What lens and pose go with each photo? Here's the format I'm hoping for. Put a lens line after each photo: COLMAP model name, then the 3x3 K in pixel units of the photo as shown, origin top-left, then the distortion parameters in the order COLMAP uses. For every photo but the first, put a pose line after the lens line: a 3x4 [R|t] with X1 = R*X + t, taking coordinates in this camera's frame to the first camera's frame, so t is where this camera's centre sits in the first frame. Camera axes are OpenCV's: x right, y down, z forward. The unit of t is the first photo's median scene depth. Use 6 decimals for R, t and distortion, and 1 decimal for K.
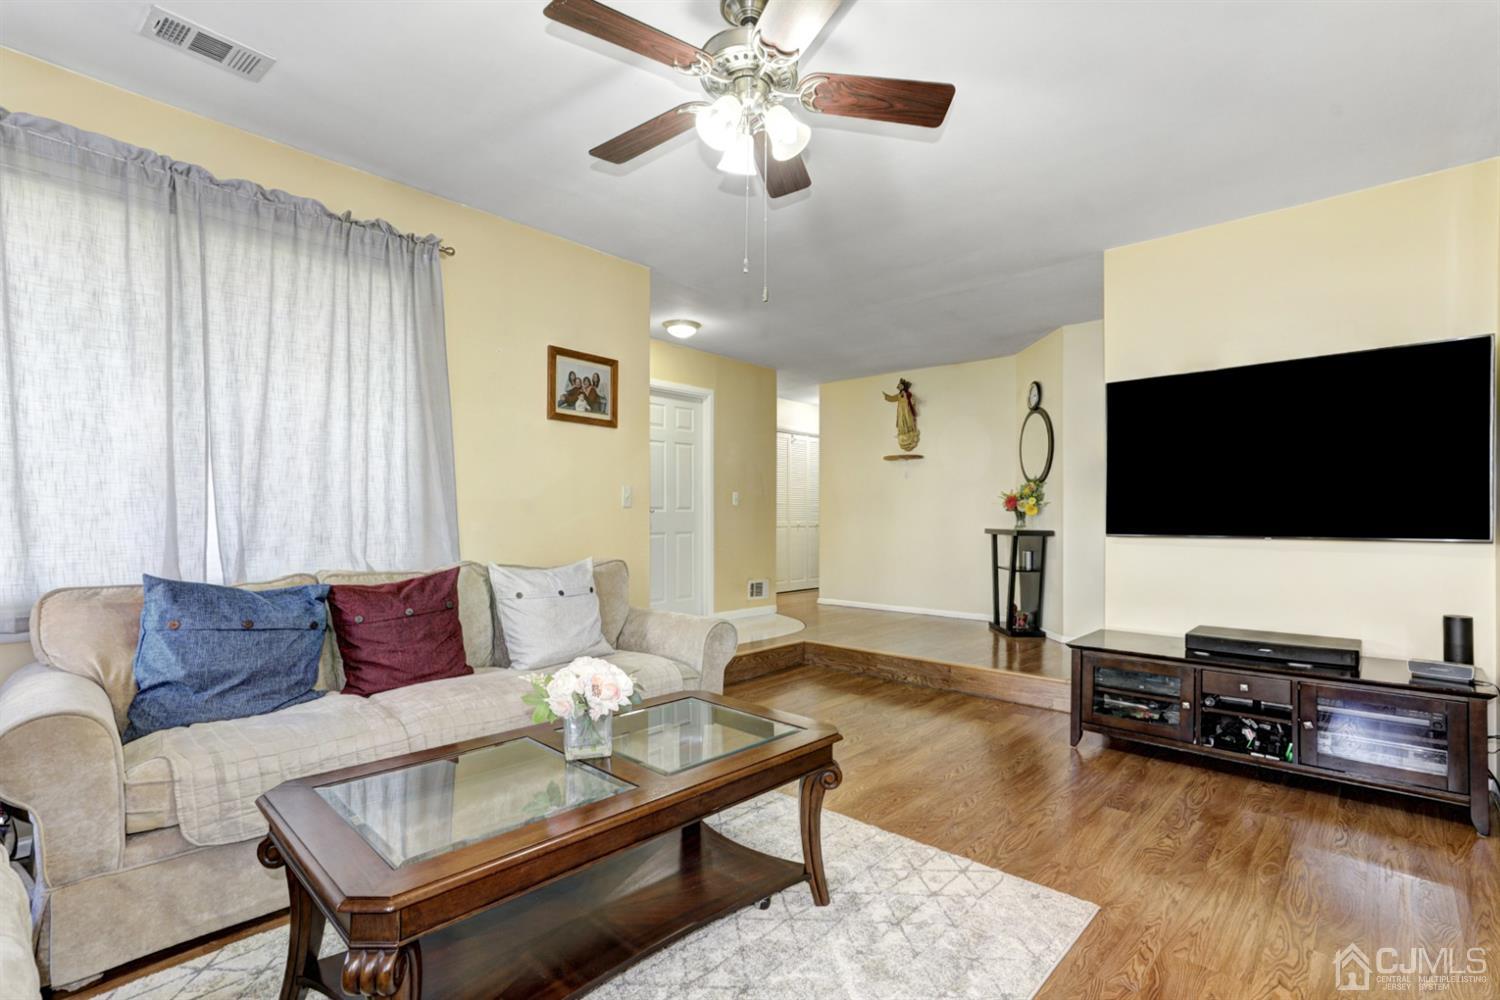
lens RADIAL K [[697.2, 0, 775.0], [0, 697.2, 520.3], [0, 0, 1]] dist [-0.014093, 0.007079]
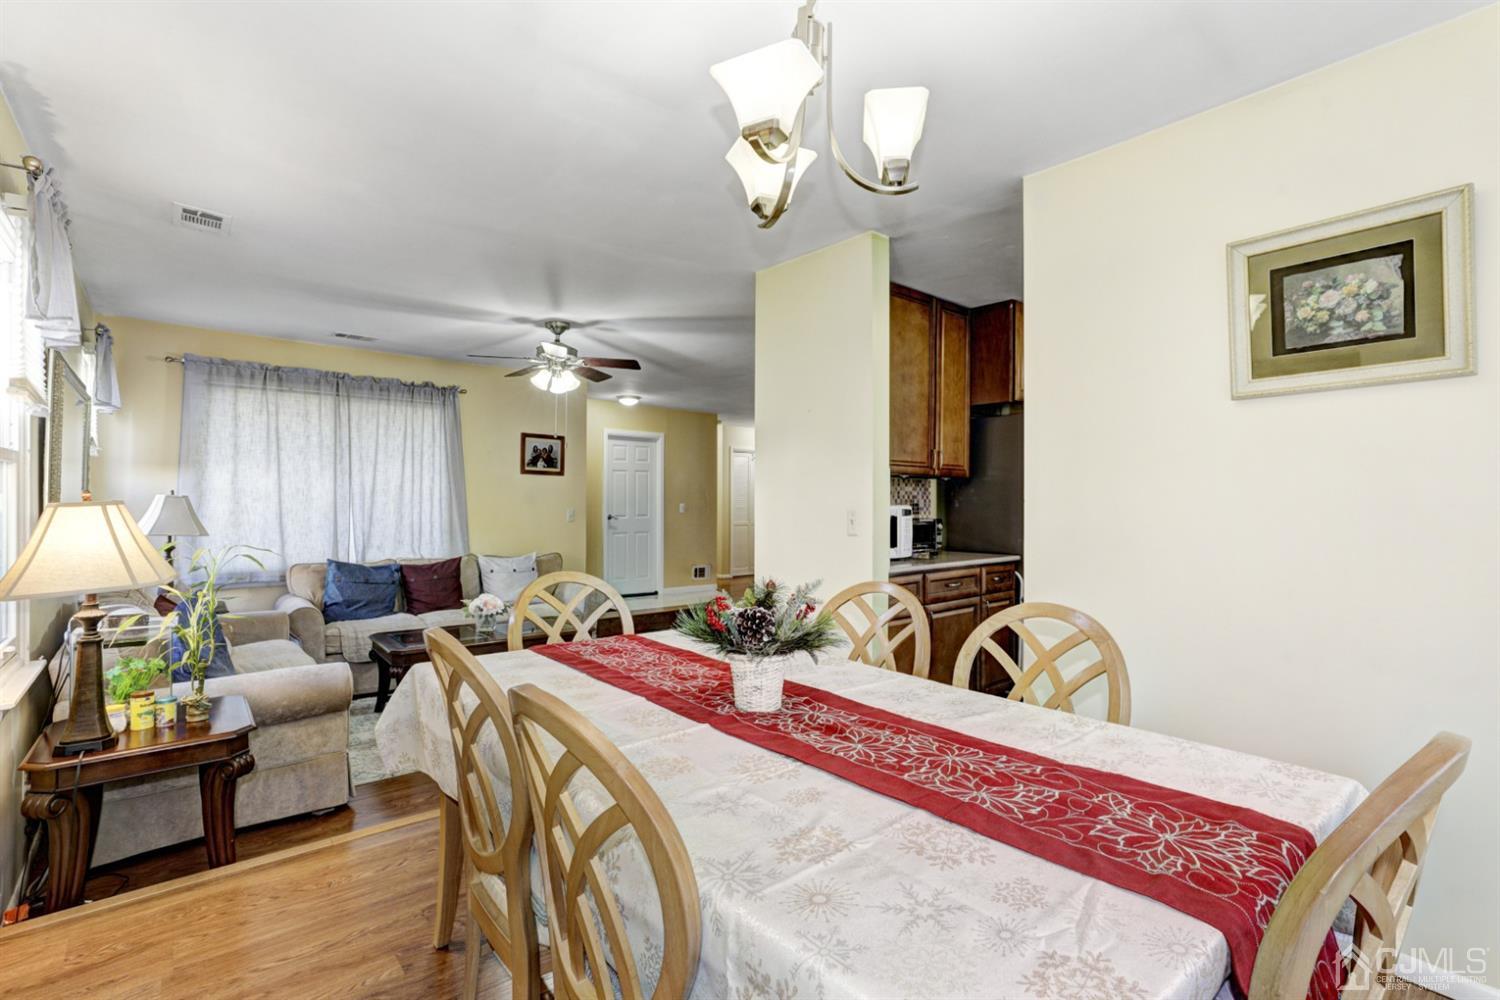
lens RADIAL K [[697.2, 0, 755.3], [0, 697.2, 503.1], [0, 0, 1]] dist [-0.014093, 0.007079]
pose [[0.990241, 0.008585, -0.139104, 0.730377], [-0.008920, 0.999959, -0.001790, -0.101039], [0.139083, 0.003013, 0.990276, -0.964503]]
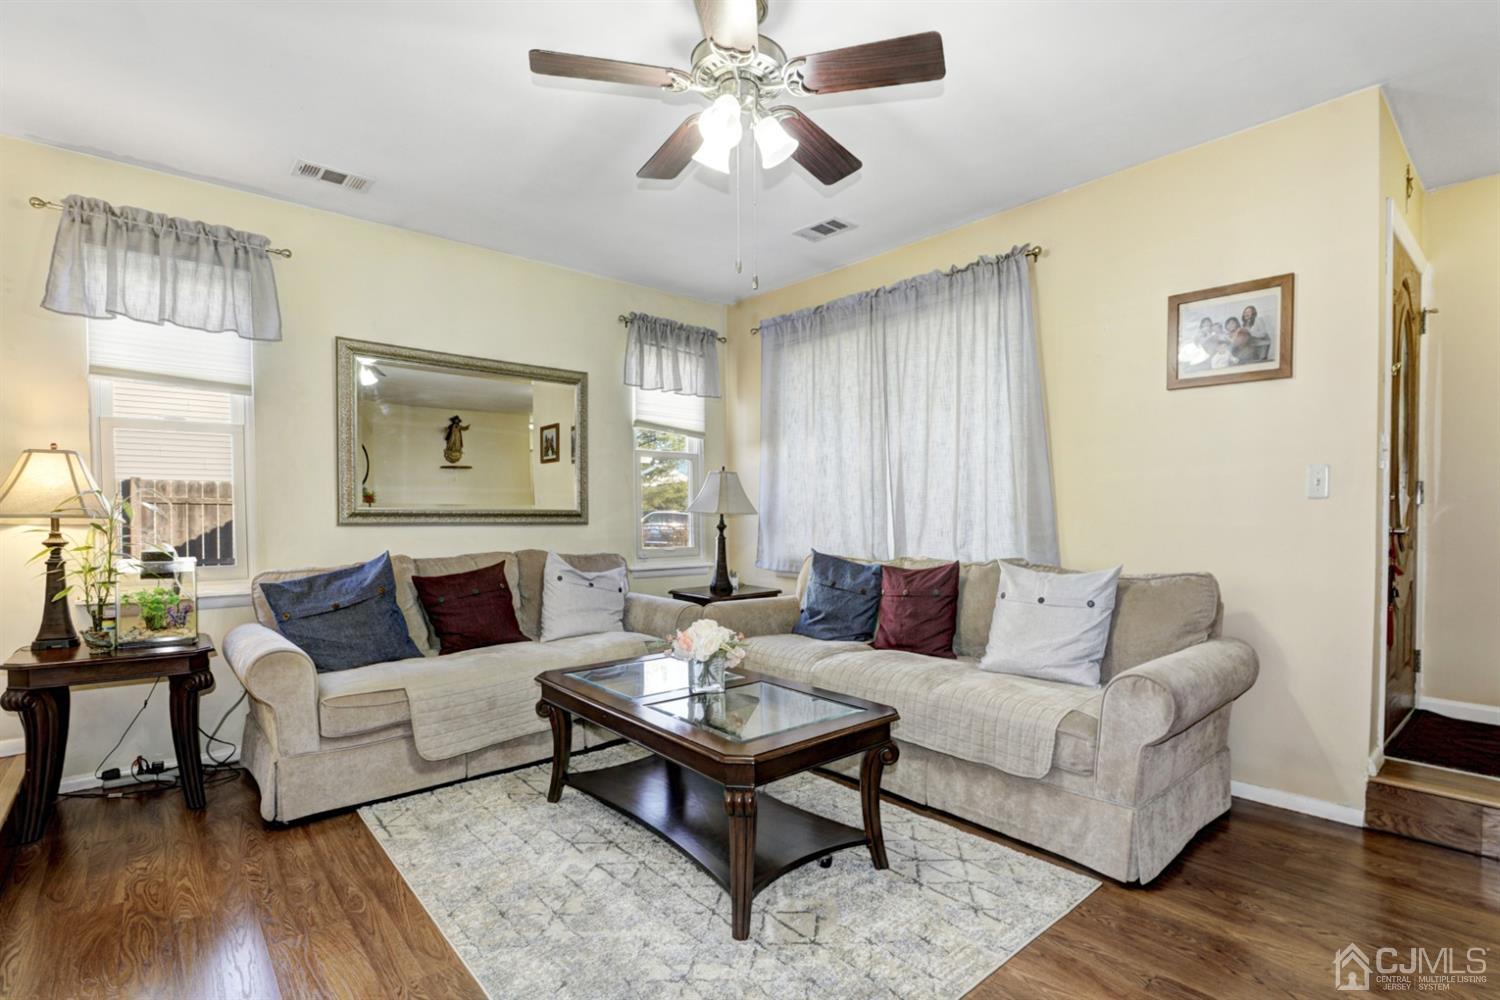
lens RADIAL K [[697.2, 0, 753.6], [0, 697.2, 510.1], [0, 0, 1]] dist [-0.014093, 0.007079]
pose [[-0.116166, -0.003537, -0.993223, 0.720522], [-0.003265, 0.999990, -0.003180, -0.008480], [0.993224, 0.002873, -0.116177, 0.881199]]
